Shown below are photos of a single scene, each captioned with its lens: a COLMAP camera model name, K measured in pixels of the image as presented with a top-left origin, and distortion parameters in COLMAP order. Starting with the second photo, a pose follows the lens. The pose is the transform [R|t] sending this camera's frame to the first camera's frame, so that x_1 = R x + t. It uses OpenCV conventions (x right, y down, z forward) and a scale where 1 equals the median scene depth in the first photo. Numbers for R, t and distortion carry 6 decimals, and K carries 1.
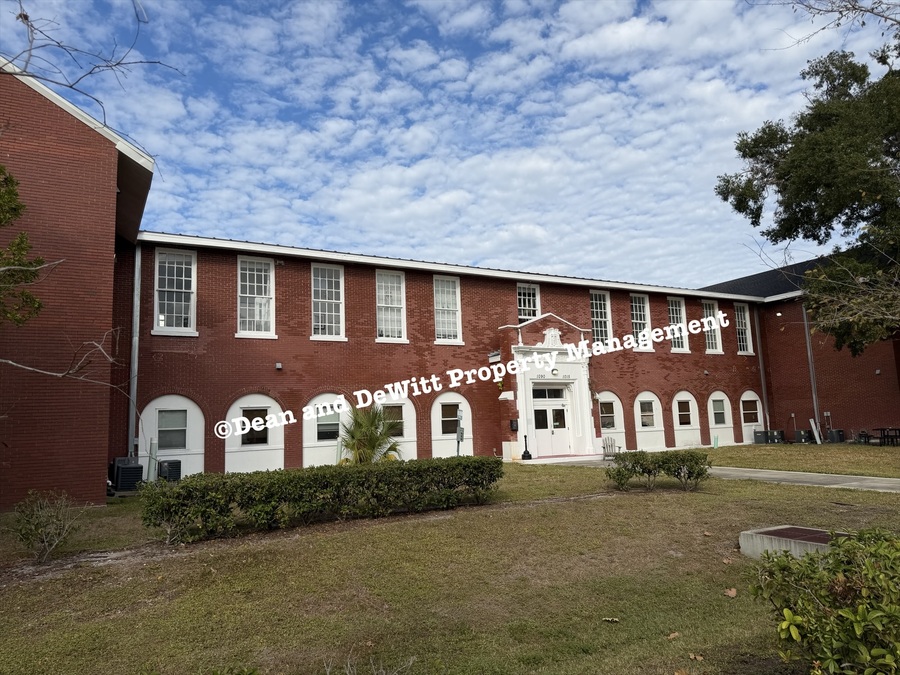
lens RADIAL K [[635.0, 0, 455.8], [0, 635.0, 351.7], [0, 0, 1]] dist [0.100790, -0.161728]
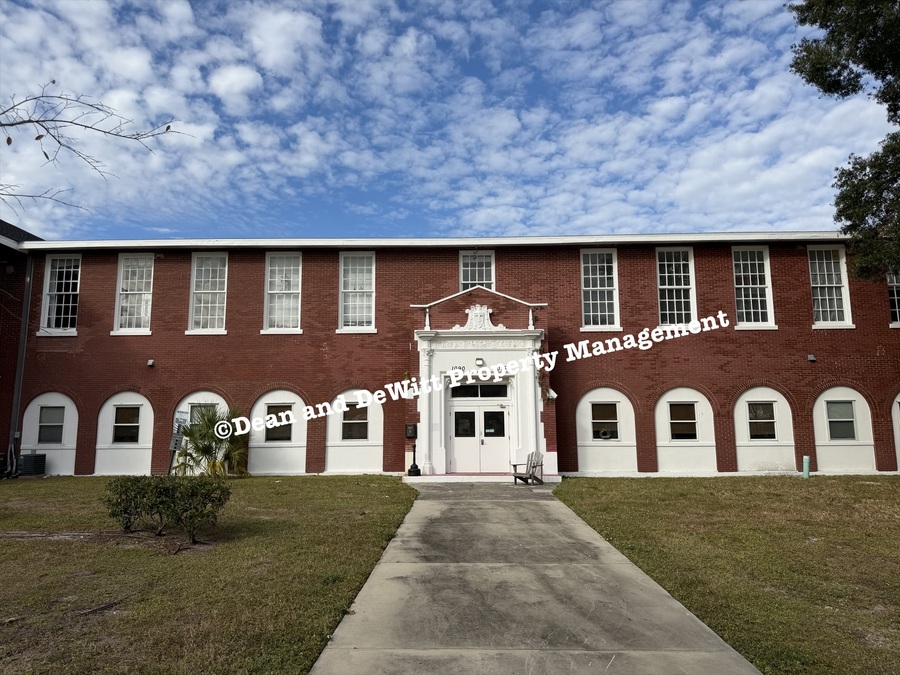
lens RADIAL K [[639.6, 0, 451.2], [0, 639.6, 370.7], [0, 0, 1]] dist [0.106840, -0.161856]
pose [[0.858475, -0.017480, -0.512558, 0.422846], [0.034709, 0.999108, 0.024061, 0.017938], [0.511680, -0.038446, 0.858316, 0.267812]]
